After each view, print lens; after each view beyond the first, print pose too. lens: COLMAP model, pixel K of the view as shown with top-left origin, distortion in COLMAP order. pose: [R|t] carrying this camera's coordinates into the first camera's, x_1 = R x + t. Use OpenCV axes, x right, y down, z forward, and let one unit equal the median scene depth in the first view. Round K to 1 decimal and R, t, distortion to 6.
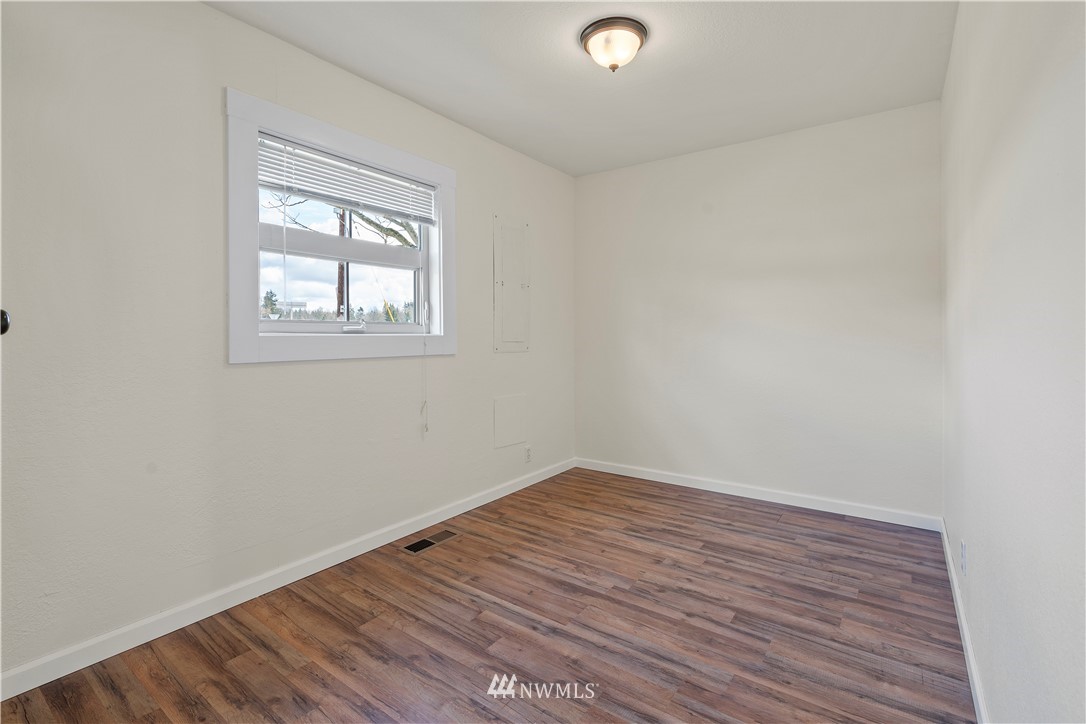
lens RADIAL K [[496.1, 0, 540.8], [0, 496.1, 340.5], [0, 0, 1]] dist [-0.002895, -0.000384]
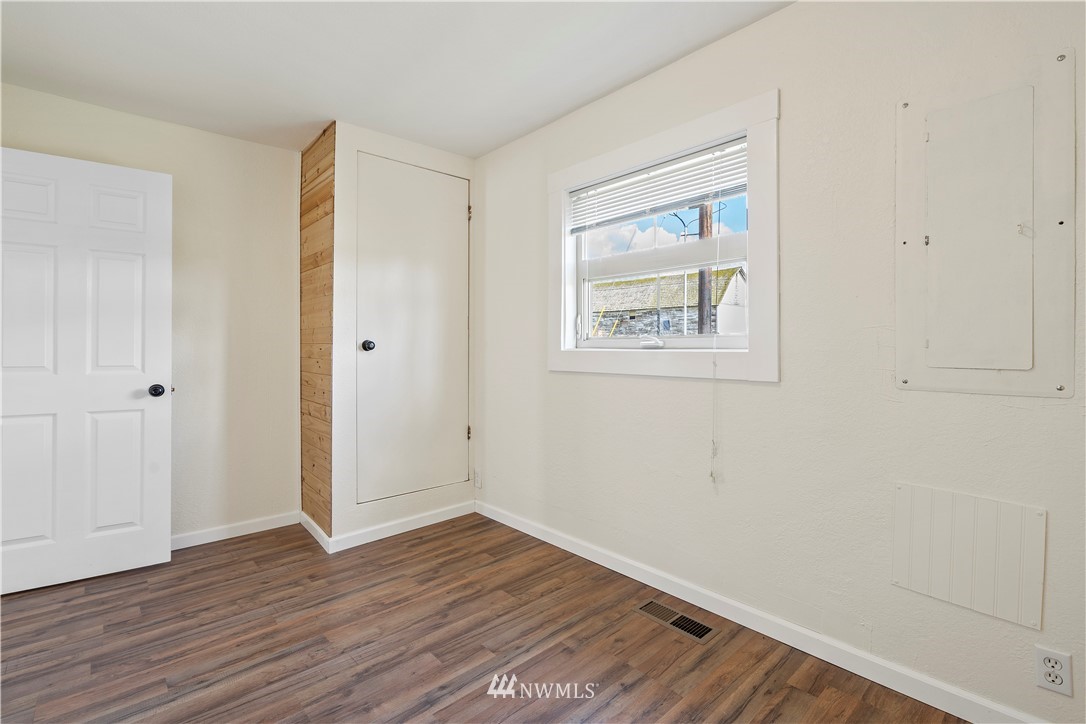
lens RADIAL K [[488.0, 0, 541.1], [0, 488.0, 360.1], [0, 0, 1]] dist [-0.001214, -0.000185]
pose [[-0.196225, 0.024837, -0.980244, 0.739688], [-0.013089, 0.999524, 0.027945, -0.021881], [0.980472, 0.018314, -0.195806, 1.254801]]
